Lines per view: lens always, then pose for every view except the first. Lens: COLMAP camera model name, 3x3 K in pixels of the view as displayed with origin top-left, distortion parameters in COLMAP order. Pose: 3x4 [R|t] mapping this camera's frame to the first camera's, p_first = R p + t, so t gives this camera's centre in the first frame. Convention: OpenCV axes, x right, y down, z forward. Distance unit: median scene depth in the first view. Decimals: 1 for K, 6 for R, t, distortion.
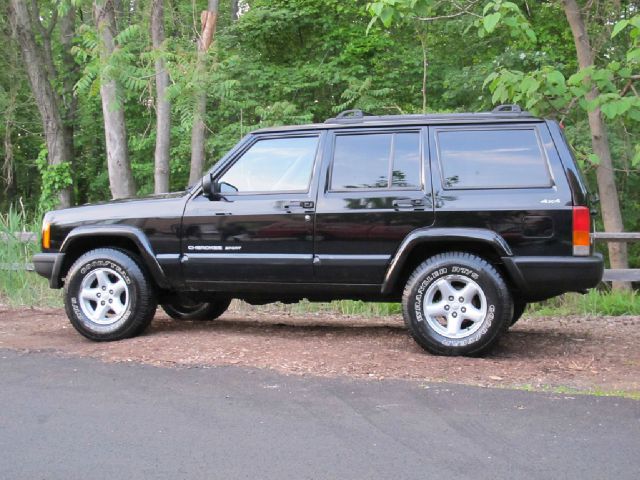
lens RADIAL K [[876.9, 0, 314.8], [0, 876.9, 246.9], [0, 0, 1]] dist [-0.045173, 0.000000]
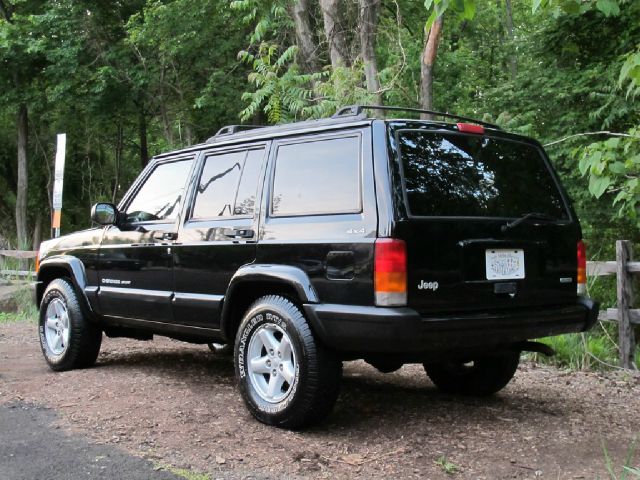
lens RADIAL K [[881.6, 0, 323.5], [0, 881.6, 243.8], [0, 0, 1]] dist [-0.028674, 0.000000]
pose [[0.849736, 0.000832, -0.527207, 0.585931], [-0.013545, 0.999703, -0.020252, -0.023598], [0.527034, 0.024350, 0.849495, 0.314396]]
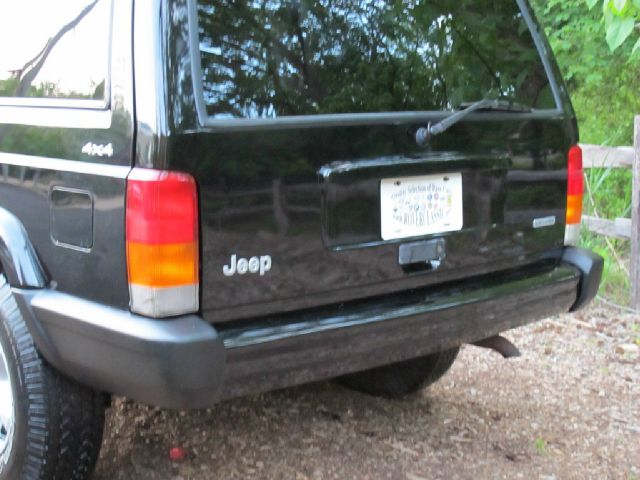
lens RADIAL K [[969.0, 0, 313.9], [0, 969.0, 227.4], [0, 0, 1]] dist [-0.027874, 0.000000]
pose [[0.856431, 0.084479, -0.509302, 0.497988], [-0.020499, 0.991308, 0.129958, -0.067059], [0.515854, -0.100860, 0.850719, 0.645222]]
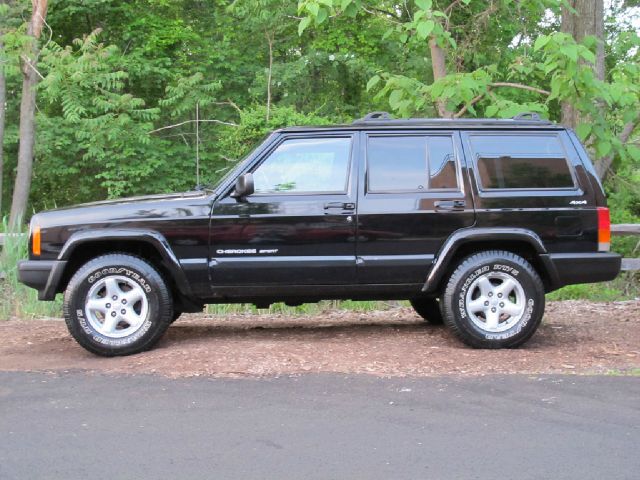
lens RADIAL K [[881.4, 0, 310.4], [0, 881.4, 255.1], [0, 0, 1]] dist [-0.028656, 0.000000]
pose [[0.935856, -0.022293, 0.351675, -0.393833], [0.016875, 0.999687, 0.018466, -0.011264], [-0.351977, -0.011347, 0.935940, 0.079553]]
